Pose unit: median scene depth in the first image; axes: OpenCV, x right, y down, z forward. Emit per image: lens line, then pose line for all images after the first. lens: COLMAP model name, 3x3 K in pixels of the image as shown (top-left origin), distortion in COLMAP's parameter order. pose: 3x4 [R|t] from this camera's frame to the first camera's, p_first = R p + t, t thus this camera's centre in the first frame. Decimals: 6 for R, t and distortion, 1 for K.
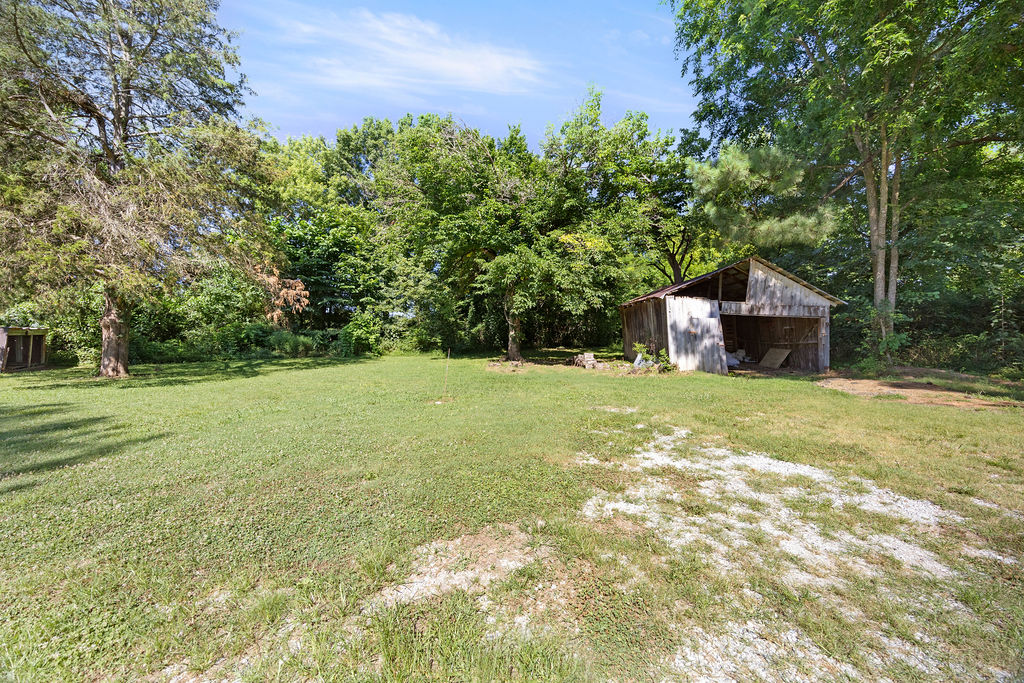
lens RADIAL K [[390.8, 0, 510.0], [0, 390.8, 337.3], [0, 0, 1]] dist [-0.002263, 0.000344]
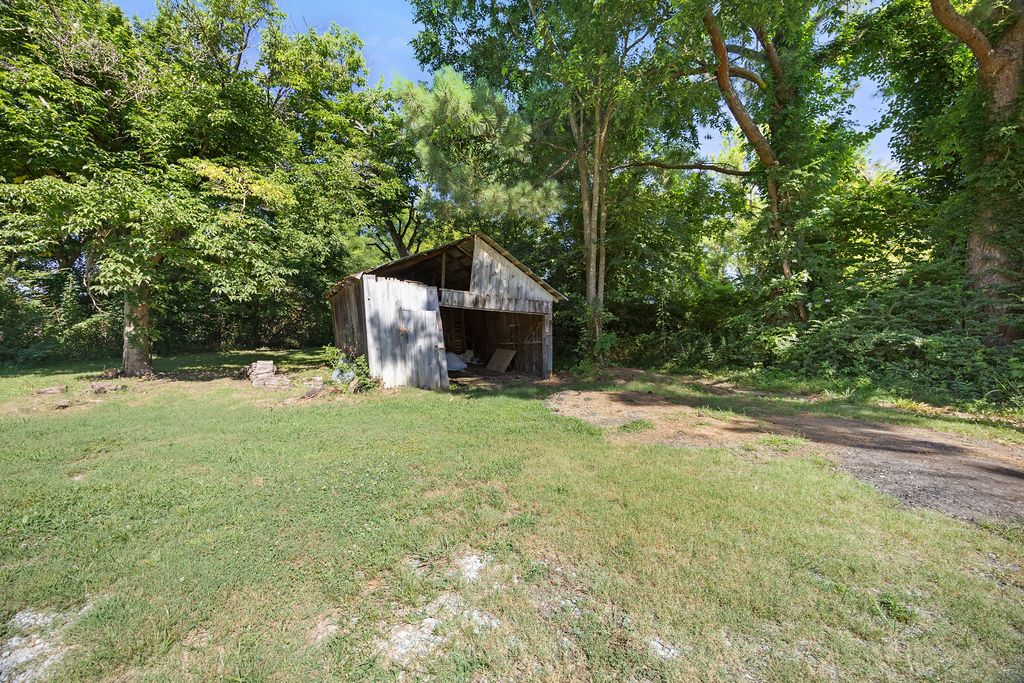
lens RADIAL K [[390.8, 0, 511.6], [0, 390.8, 339.0], [0, 0, 1]] dist [-0.002263, 0.000344]
pose [[0.814006, -0.005936, 0.580826, 0.221066], [-0.000913, 0.999933, 0.011499, -0.005089], [-0.580855, -0.009891, 0.813947, 0.320551]]
